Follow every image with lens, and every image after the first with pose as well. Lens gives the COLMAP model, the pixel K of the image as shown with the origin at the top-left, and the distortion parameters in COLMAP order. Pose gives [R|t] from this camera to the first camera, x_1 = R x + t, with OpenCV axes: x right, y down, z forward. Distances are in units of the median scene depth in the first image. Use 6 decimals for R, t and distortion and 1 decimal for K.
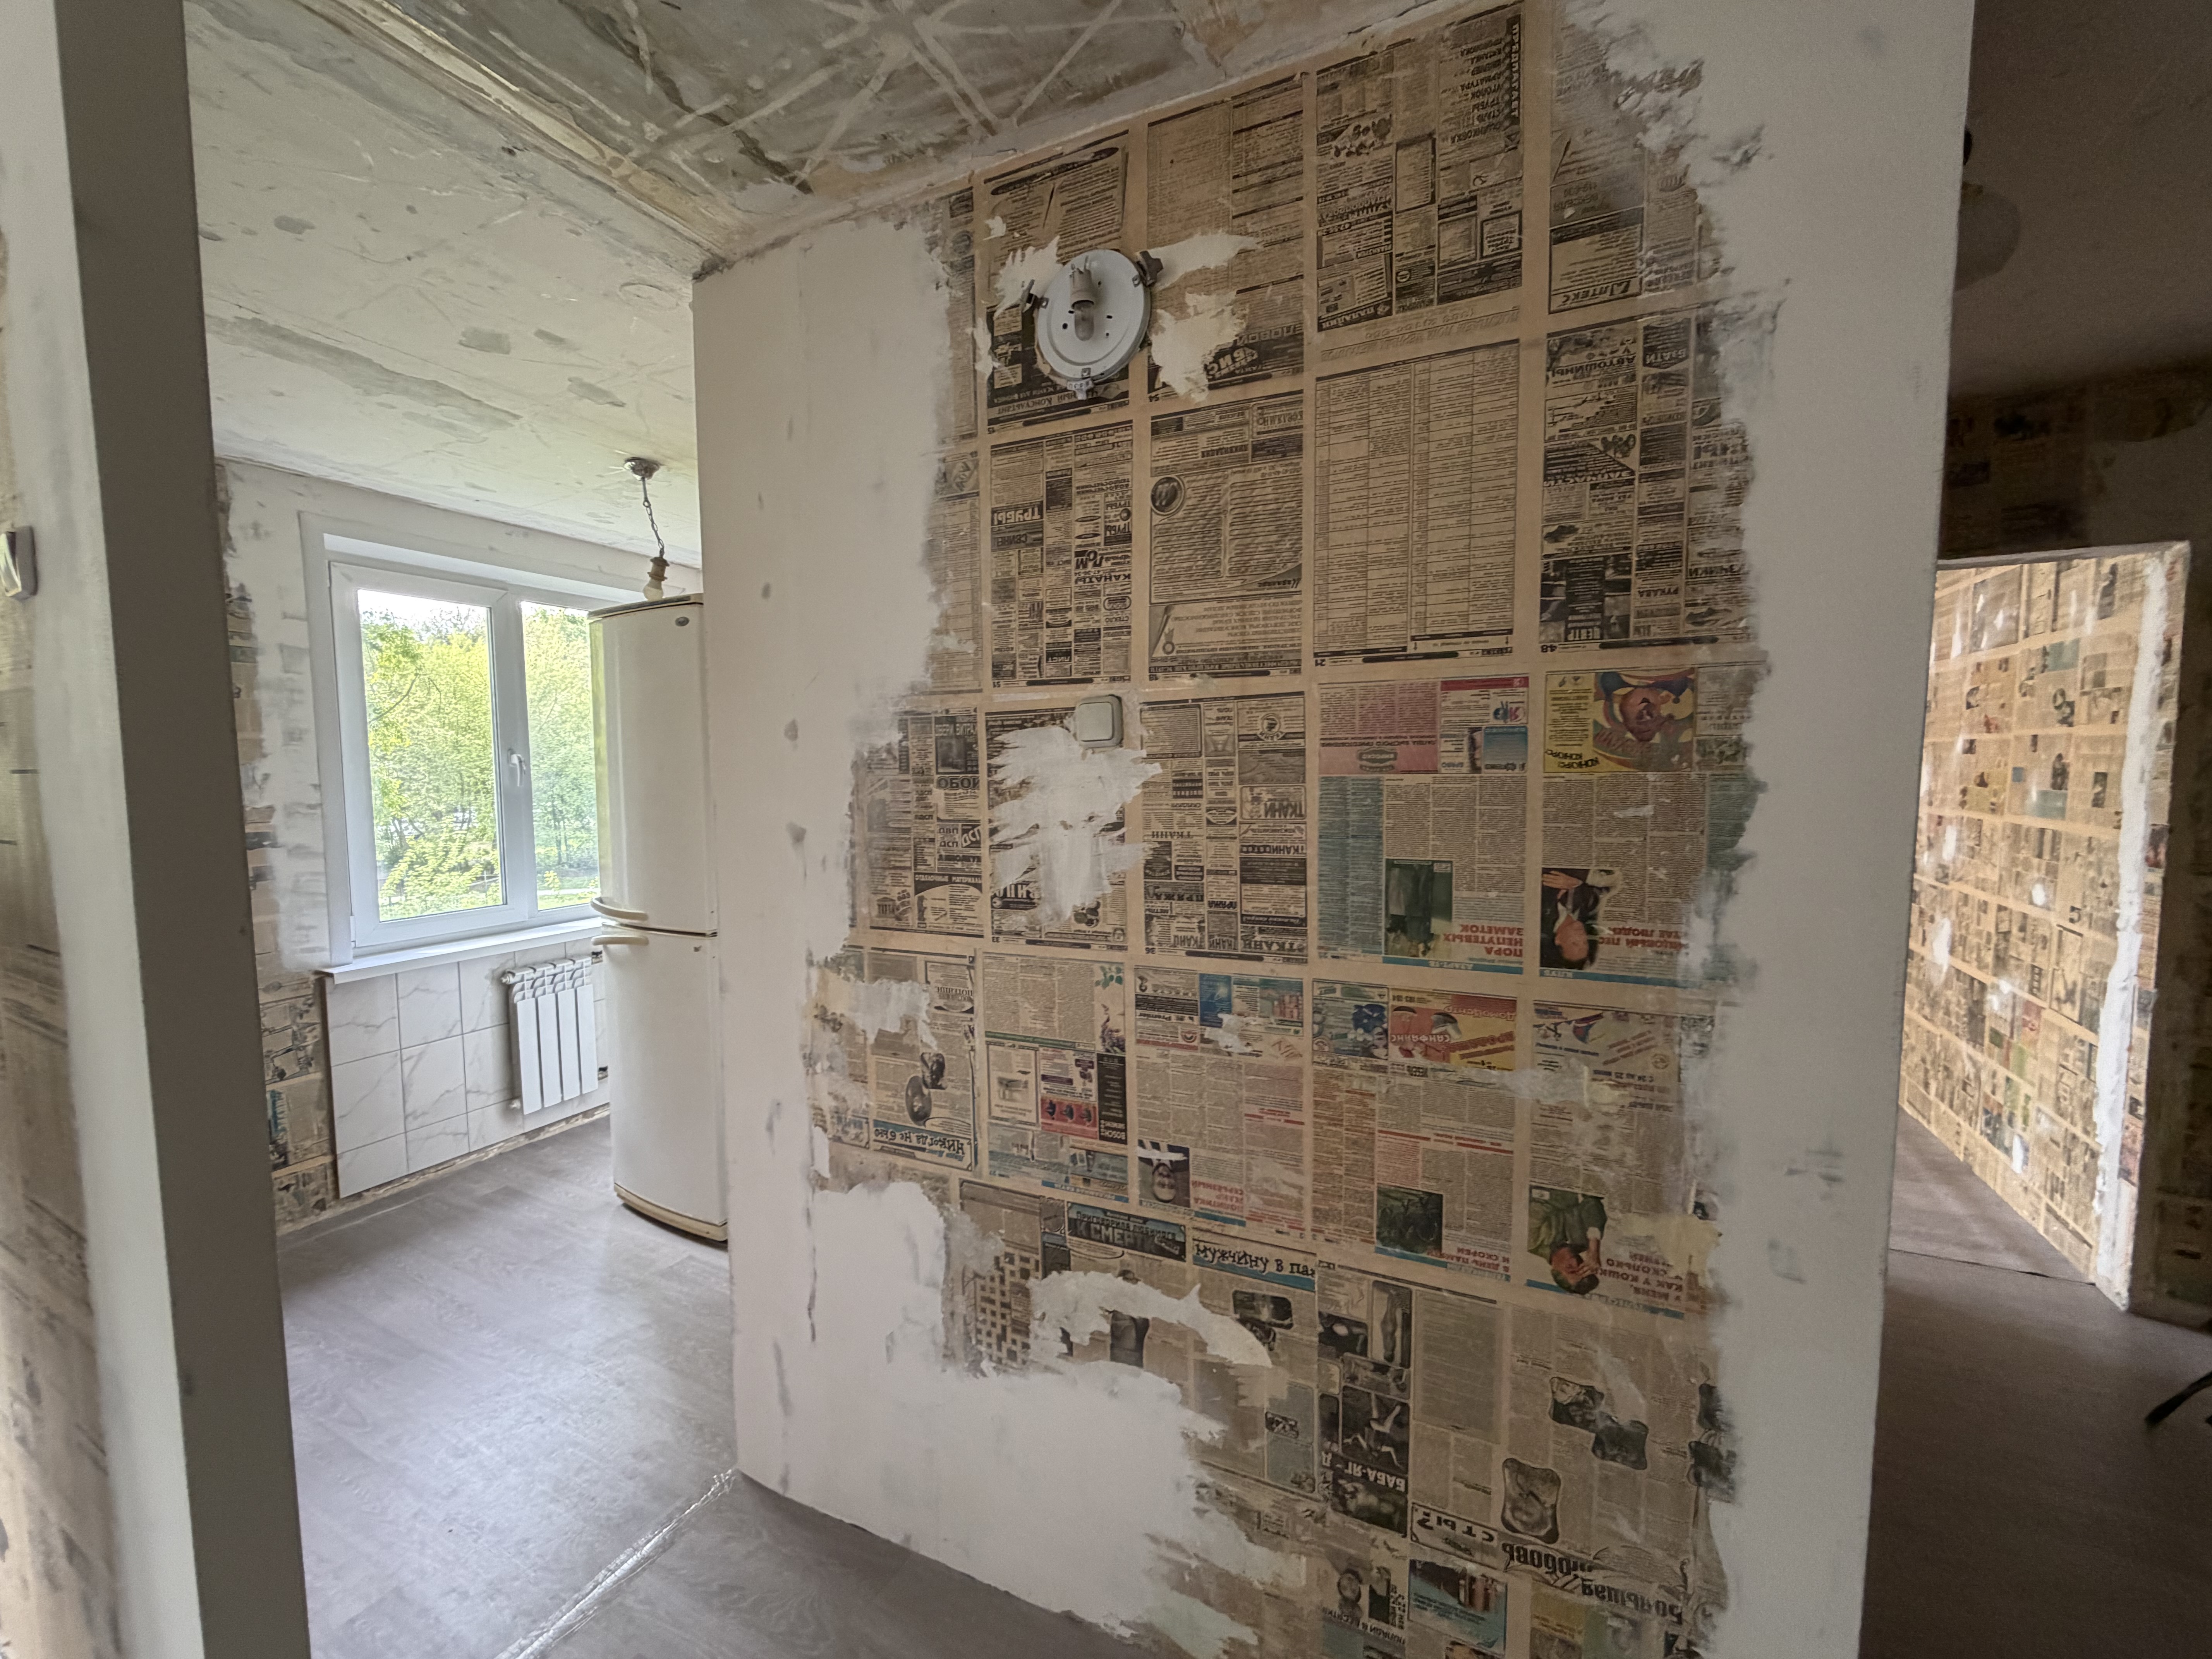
lens RADIAL K [[880.2, 0, 1101.3], [0, 880.2, 828.7], [0, 0, 1]] dist [-0.000178, -0.000096]
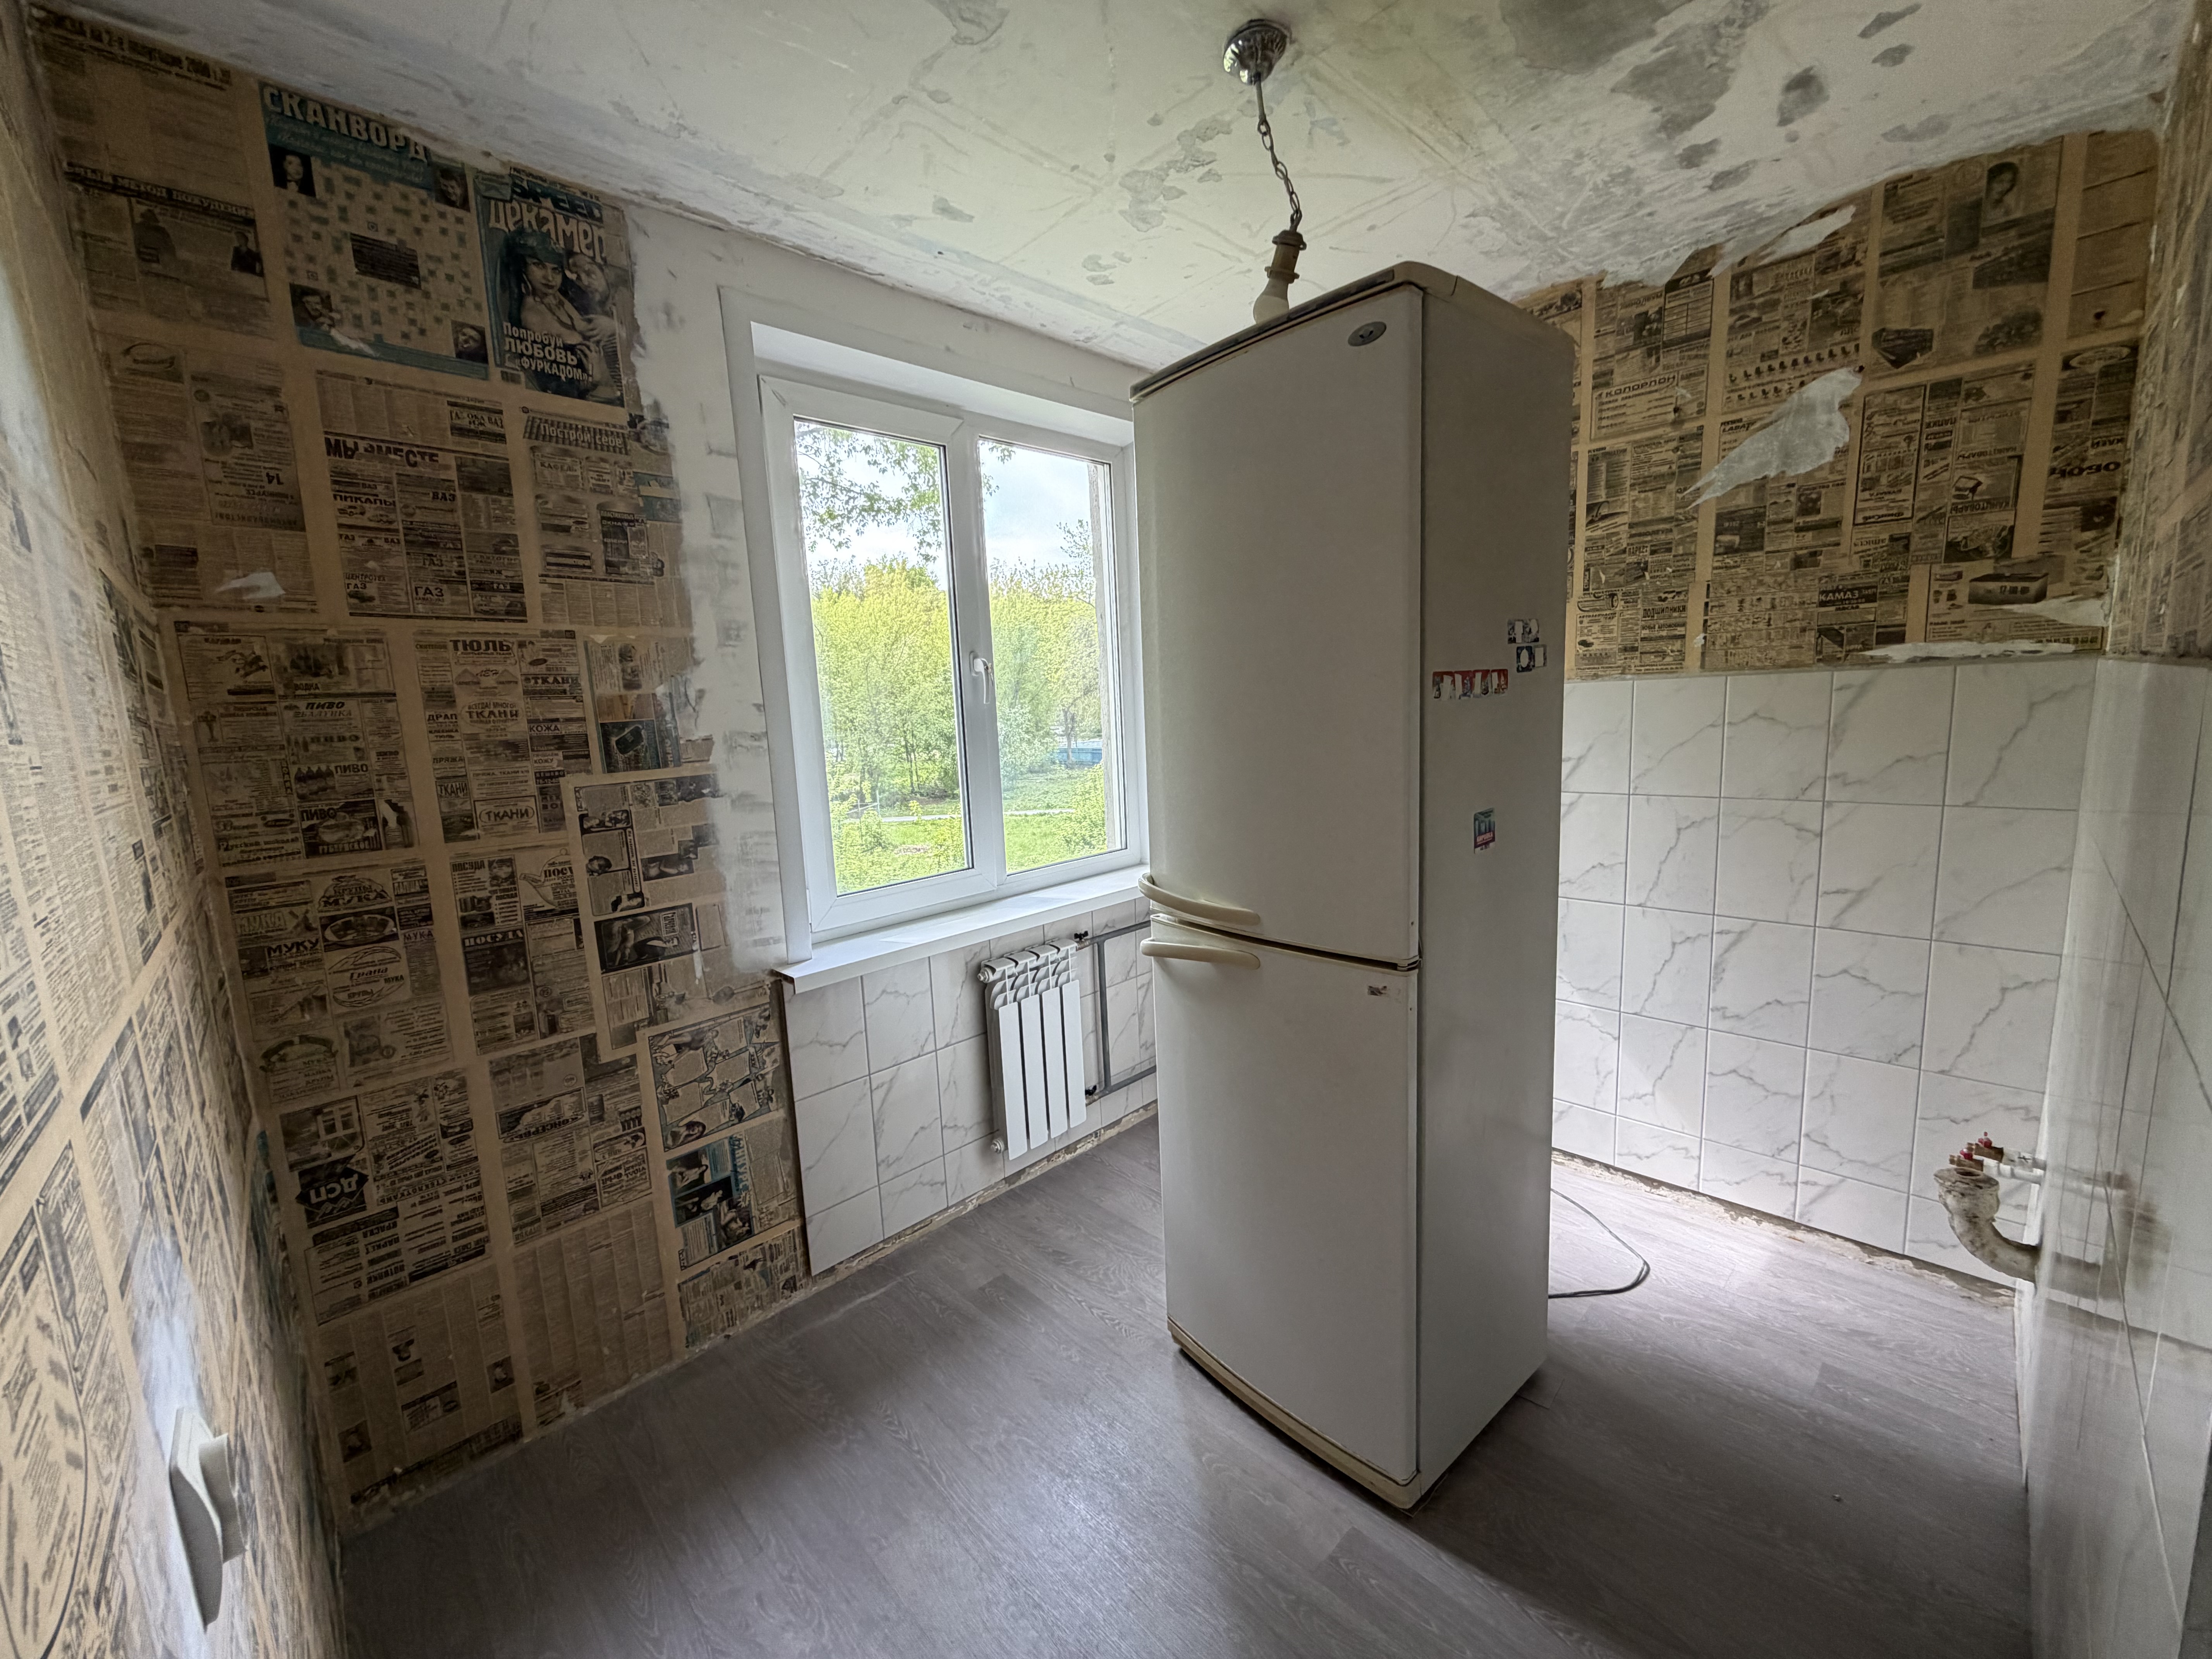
lens RADIAL K [[880.2, 0, 1103.0], [0, 880.2, 826.5], [0, 0, 1]] dist [-0.000178, -0.000096]
pose [[0.945531, 0.009464, -0.325394, -0.405215], [0.016935, 0.996794, 0.078203, -0.004143], [0.325091, -0.079454, 0.942339, 0.423042]]
